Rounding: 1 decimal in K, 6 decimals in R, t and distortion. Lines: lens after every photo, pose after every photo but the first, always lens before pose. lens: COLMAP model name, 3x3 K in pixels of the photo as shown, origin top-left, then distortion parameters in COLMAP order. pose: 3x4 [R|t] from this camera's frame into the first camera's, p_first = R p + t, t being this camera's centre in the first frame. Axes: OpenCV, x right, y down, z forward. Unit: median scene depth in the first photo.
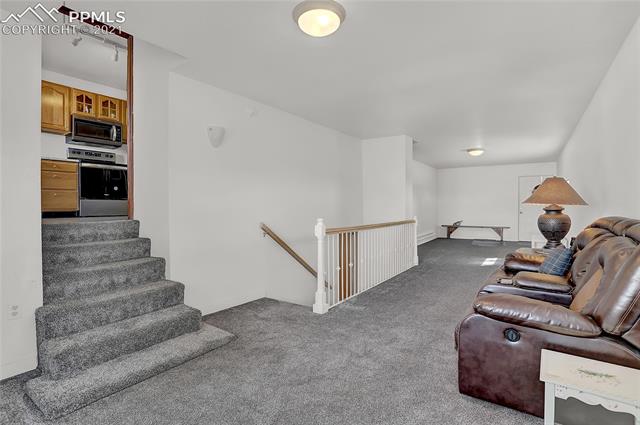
lens RADIAL K [[309.8, 0, 324.0], [0, 309.8, 213.5], [0, 0, 1]] dist [-0.051137, 0.002967]
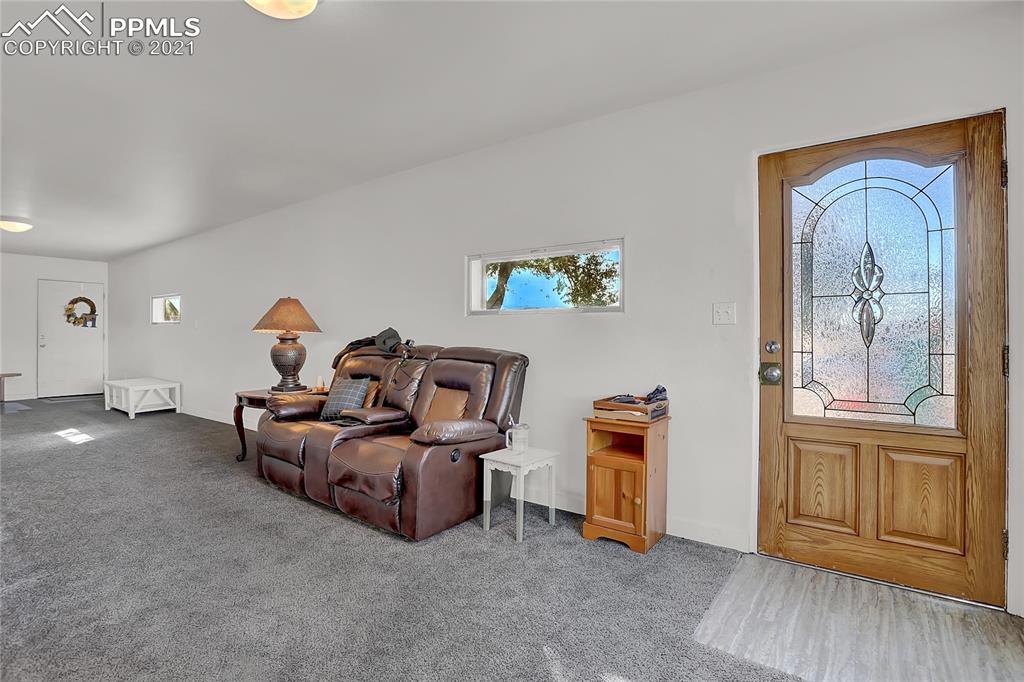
lens RADIAL K [[495.7, 0, 515.6], [0, 495.7, 337.9], [0, 0, 1]] dist [-0.051137, 0.002967]
pose [[0.026179, -0.002233, 0.999655, -0.539301], [0.017482, 0.999846, 0.001775, -0.004468], [-0.999504, 0.017429, 0.026214, 0.358710]]
